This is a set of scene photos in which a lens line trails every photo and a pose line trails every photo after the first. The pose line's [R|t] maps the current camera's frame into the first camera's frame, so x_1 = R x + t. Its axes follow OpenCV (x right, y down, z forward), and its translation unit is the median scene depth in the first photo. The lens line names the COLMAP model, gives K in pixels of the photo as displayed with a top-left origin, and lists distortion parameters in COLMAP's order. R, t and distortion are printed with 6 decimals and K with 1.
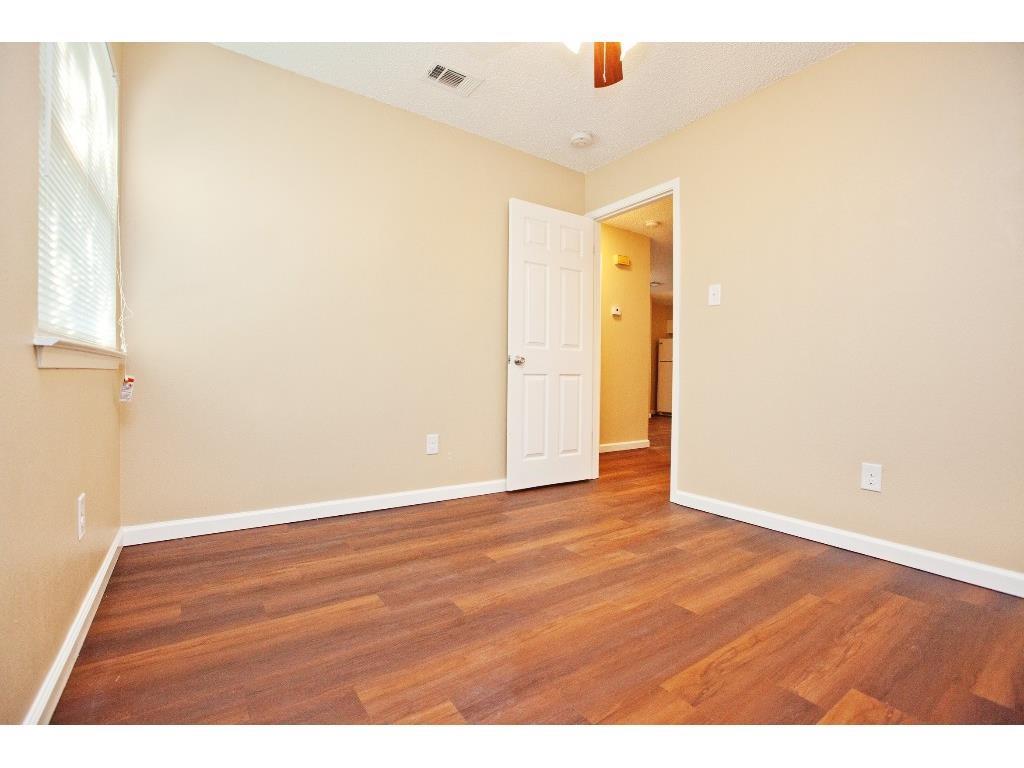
lens RADIAL K [[454.1, 0, 507.3], [0, 454.1, 382.5], [0, 0, 1]] dist [-0.040073, 0.000268]
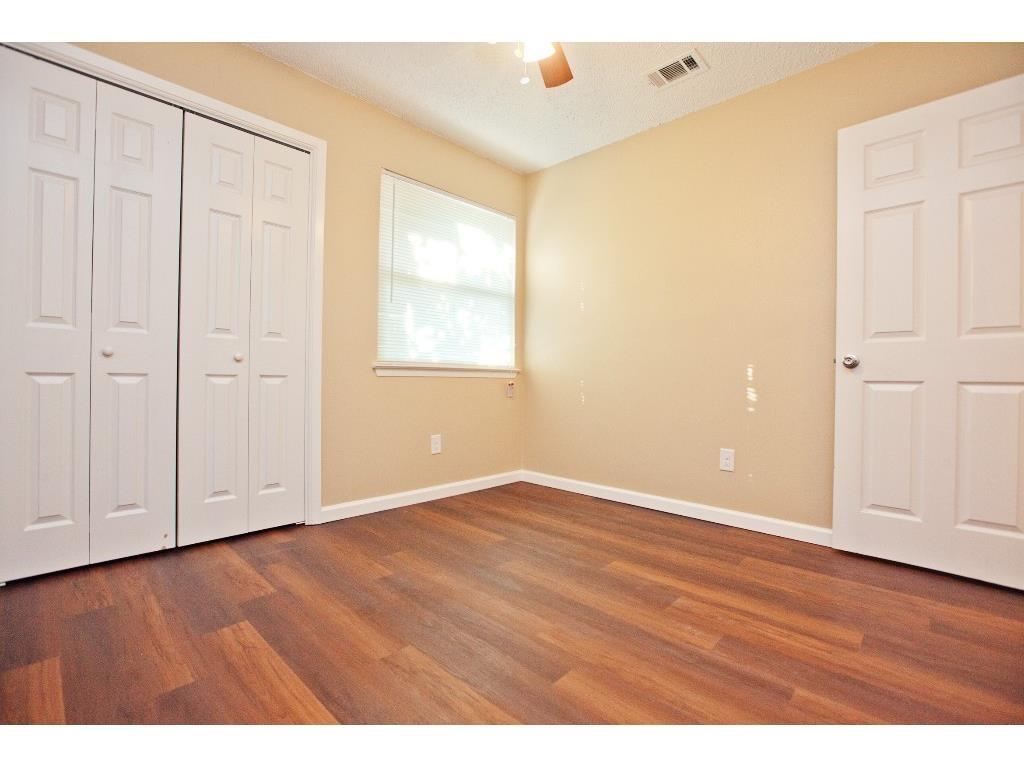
lens RADIAL K [[471.9, 0, 533.8], [0, 471.9, 381.7], [0, 0, 1]] dist [-0.027977, 0.000408]
pose [[0.228294, -0.005737, -0.973575, 0.807911], [-0.018677, 0.999773, -0.010271, -0.002930], [0.973413, 0.020528, 0.228135, 0.510445]]
